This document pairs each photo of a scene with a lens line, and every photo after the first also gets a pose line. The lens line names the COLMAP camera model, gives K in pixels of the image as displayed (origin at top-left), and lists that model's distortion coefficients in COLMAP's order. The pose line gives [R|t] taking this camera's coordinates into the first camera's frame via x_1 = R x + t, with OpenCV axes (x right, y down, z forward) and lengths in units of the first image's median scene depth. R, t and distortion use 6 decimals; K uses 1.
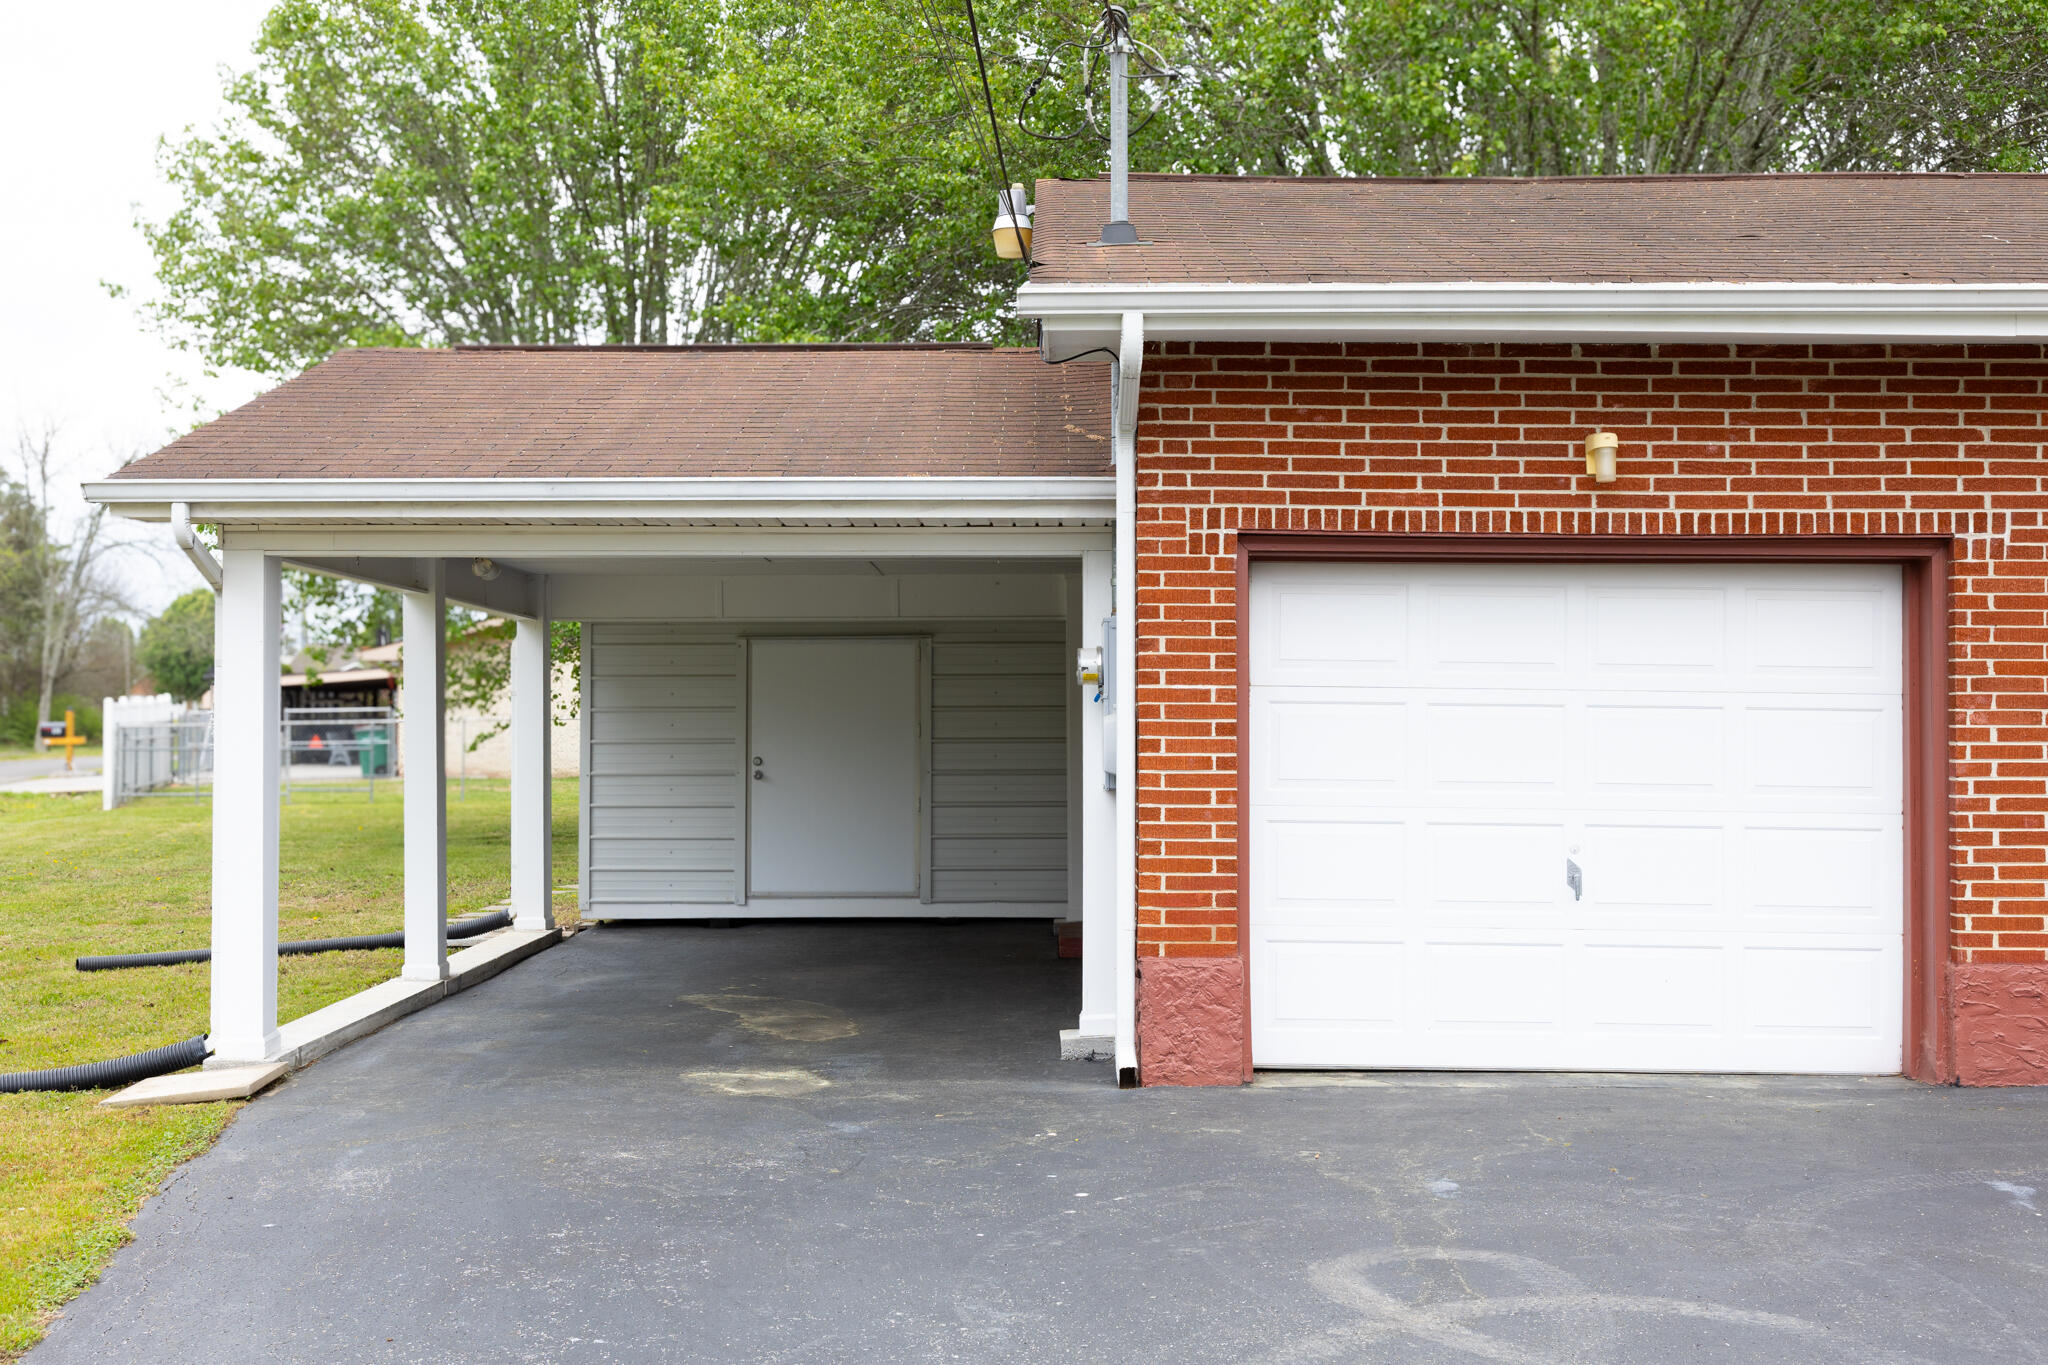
lens RADIAL K [[2316.3, 0, 1024.0], [0, 2316.3, 682.5], [0, 0, 1]] dist [0.004571, 0.009669]
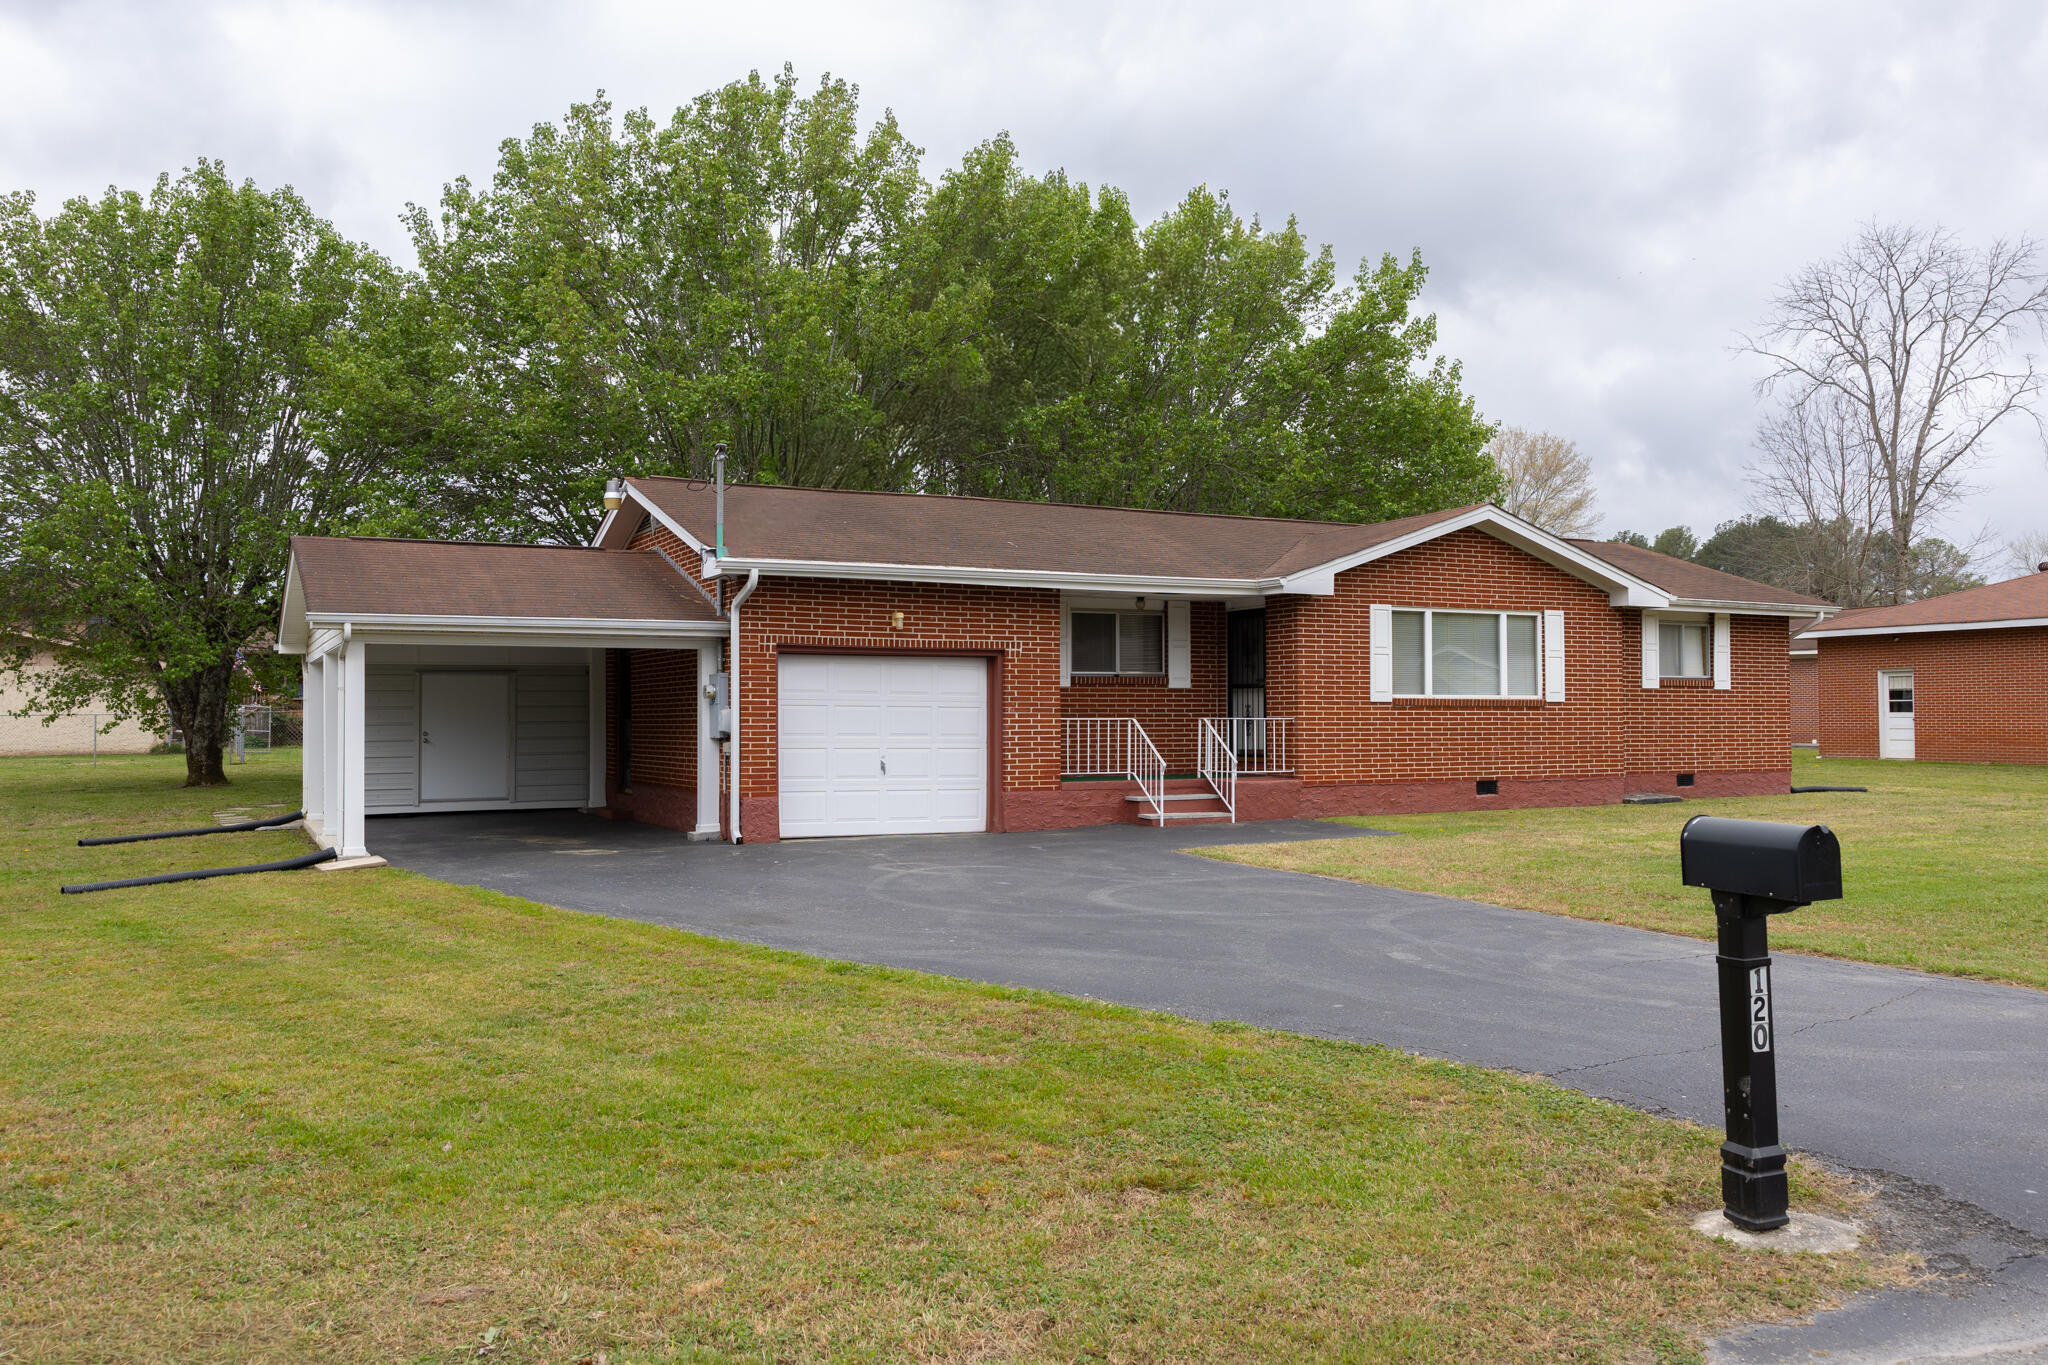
lens RADIAL K [[1591.6, 0, 1024.0], [0, 1591.6, 682.5], [0, 0, 1]] dist [0.001153, 0.000630]
pose [[0.881347, 0.005841, 0.472433, -0.538680], [-0.004412, 0.999982, -0.004132, -0.011856], [-0.472449, 0.001557, 0.881357, -0.810781]]
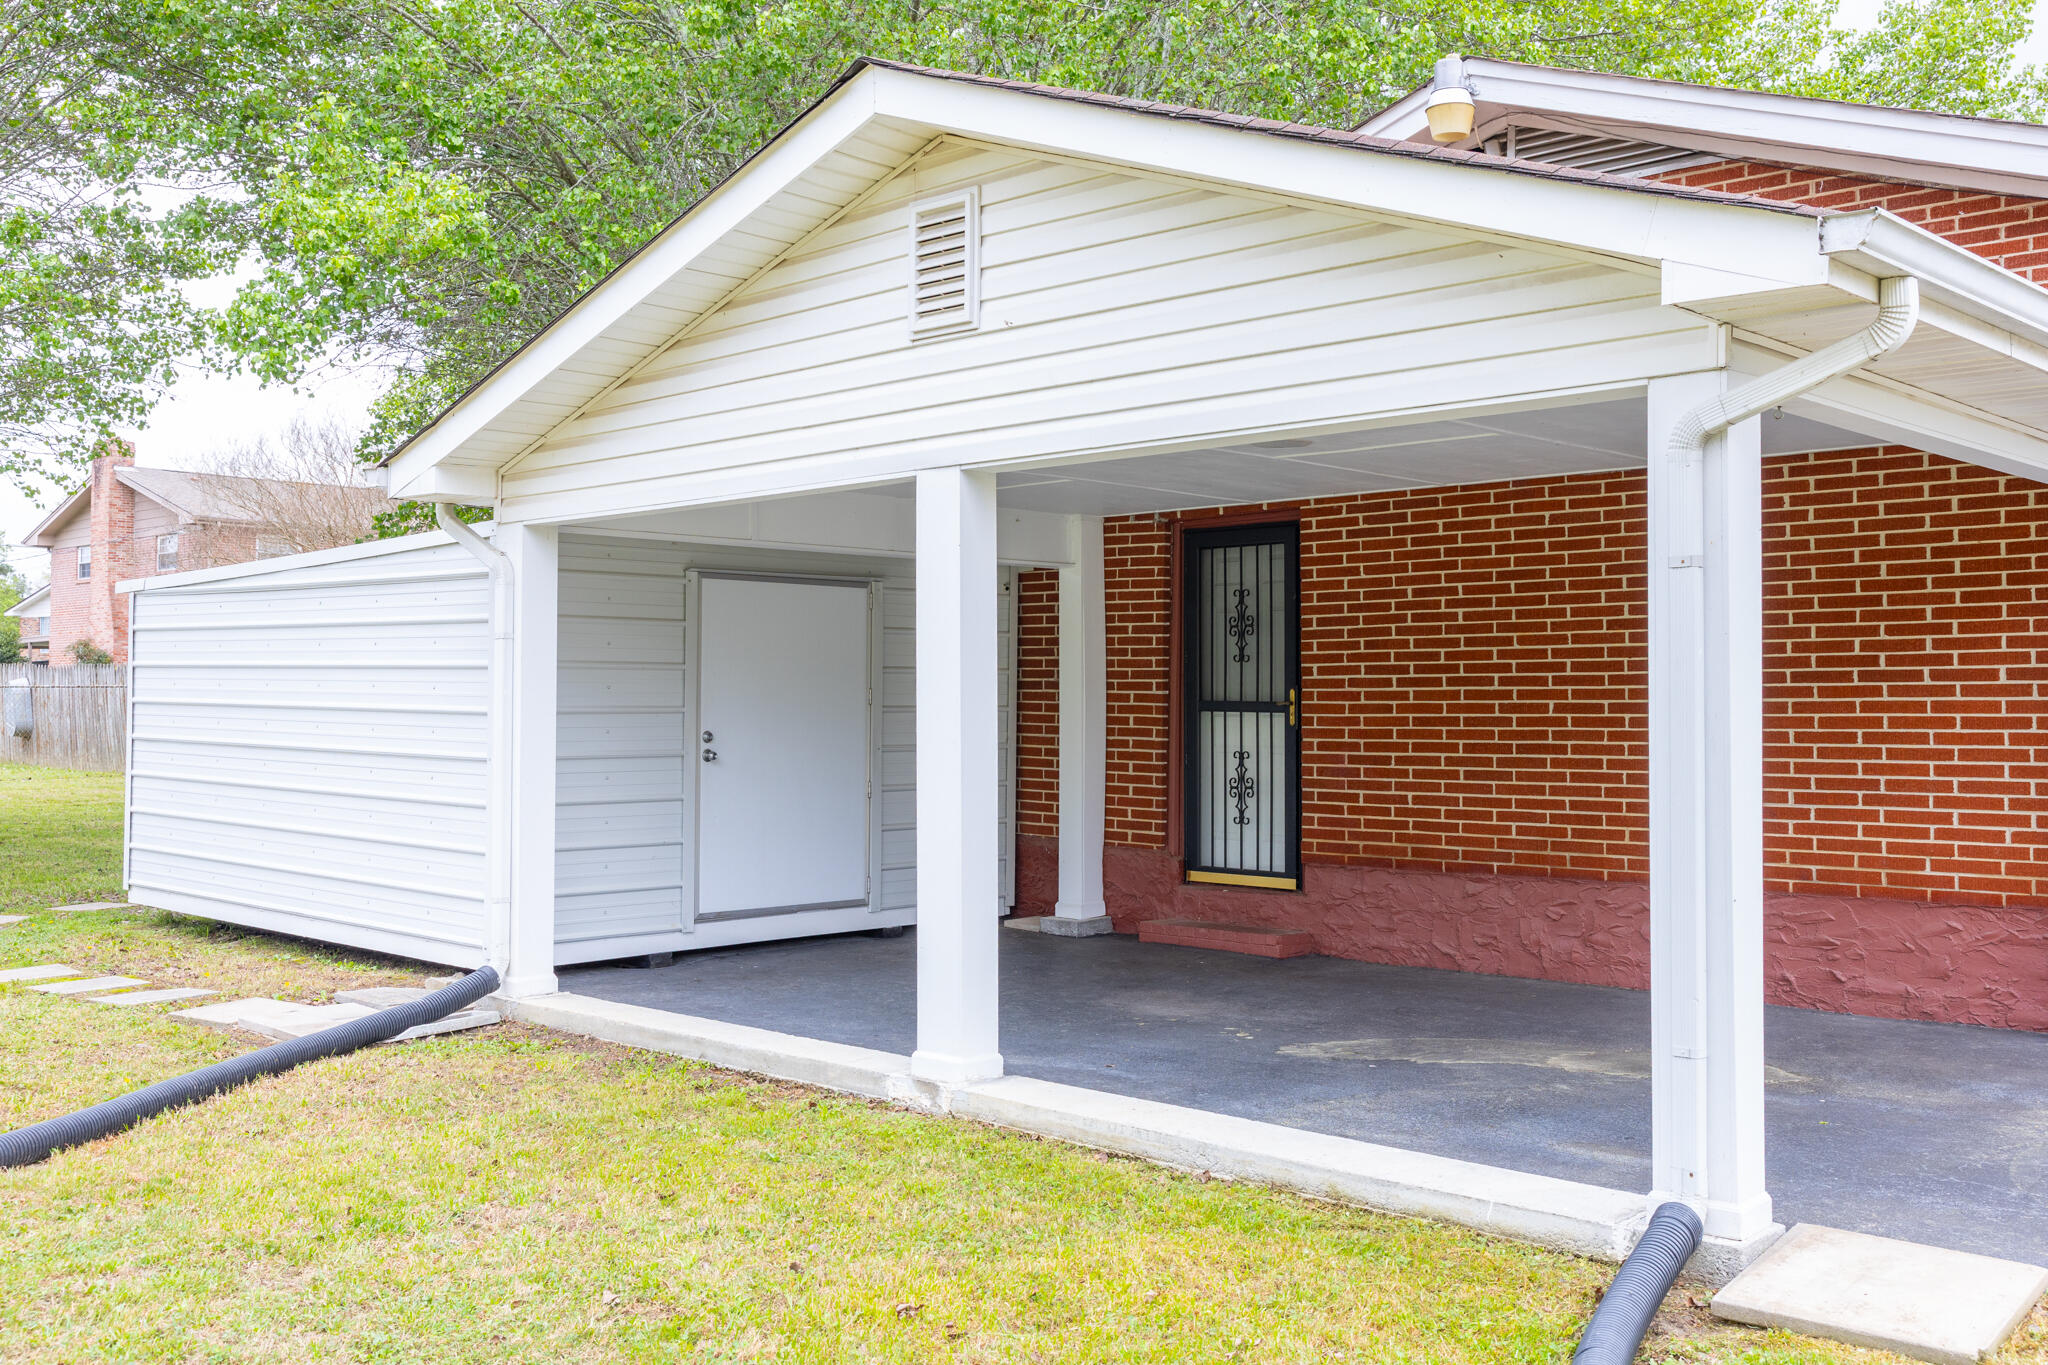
lens RADIAL K [[1947.6, 0, 1024.0], [0, 1947.6, 682.5], [0, 0, 1]] dist [-0.001170, 0.005921]
pose [[0.677187, 0.009388, 0.735751, -0.886146], [-0.014388, 0.999896, 0.000485, 0.025859], [-0.735670, -0.010915, 0.677252, 0.866483]]
